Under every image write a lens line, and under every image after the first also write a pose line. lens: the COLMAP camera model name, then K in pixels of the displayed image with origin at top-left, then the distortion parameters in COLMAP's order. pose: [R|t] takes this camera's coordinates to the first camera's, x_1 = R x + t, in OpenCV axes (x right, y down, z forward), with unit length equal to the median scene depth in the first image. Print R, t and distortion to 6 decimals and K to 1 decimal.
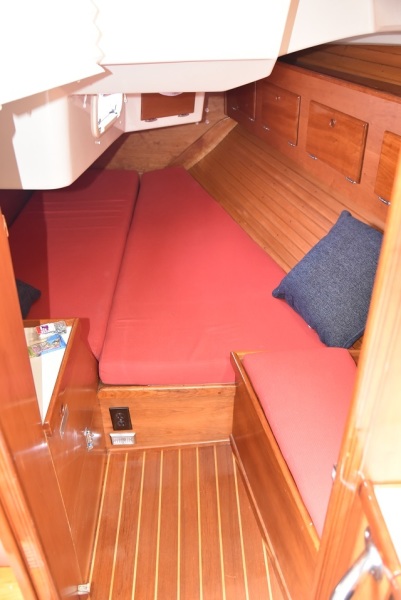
lens RADIAL K [[486.5, 0, 199.5], [0, 486.5, 301.2], [0, 0, 1]] dist [-0.060926, 0.112678]
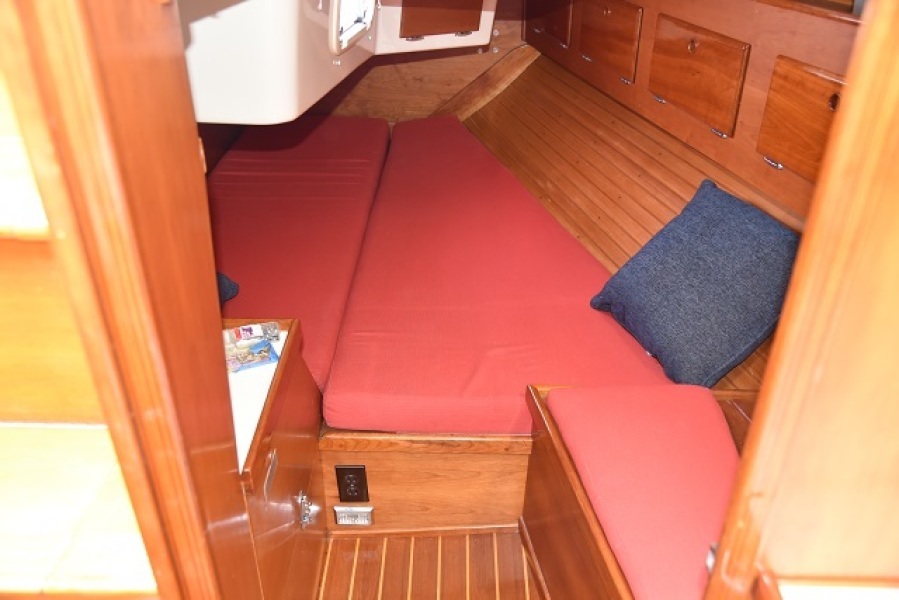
lens RADIAL K [[729.0, 0, 451.1], [0, 729.0, 303.0], [0, 0, 1]] dist [-0.060926, 0.112678]
pose [[0.998996, 0.040595, -0.018950, -0.019918], [-0.041280, 0.998454, -0.037229, 0.029453], [0.017409, 0.037974, 0.999127, 0.020923]]
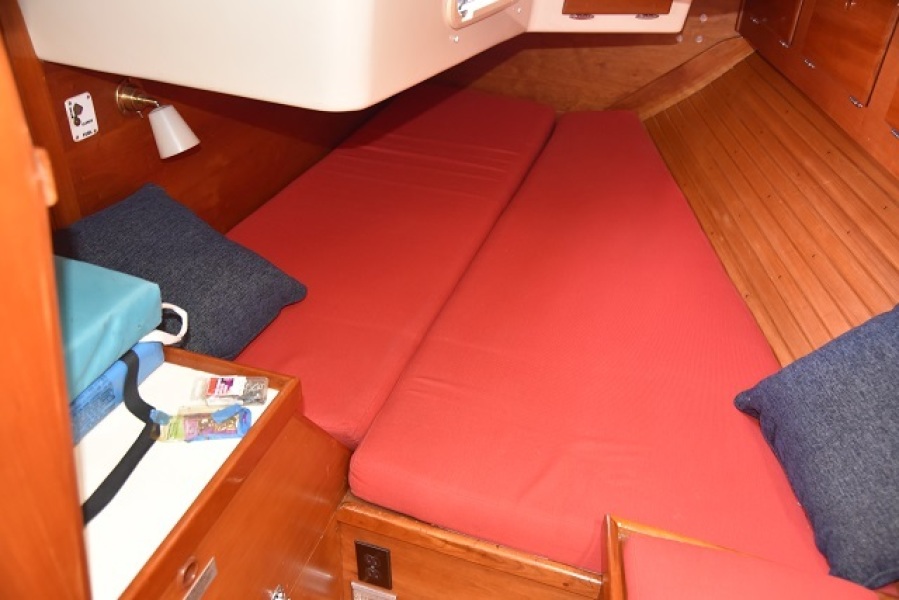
lens RADIAL K [[735.5, 0, 444.1], [0, 735.5, 306.9], [0, 0, 1]] dist [-0.068439, 0.097968]
pose [[0.938886, 0.228521, -0.257432, 0.044894], [-0.226855, 0.973242, 0.036575, -0.068873], [0.258902, 0.024060, 0.965604, 0.230317]]
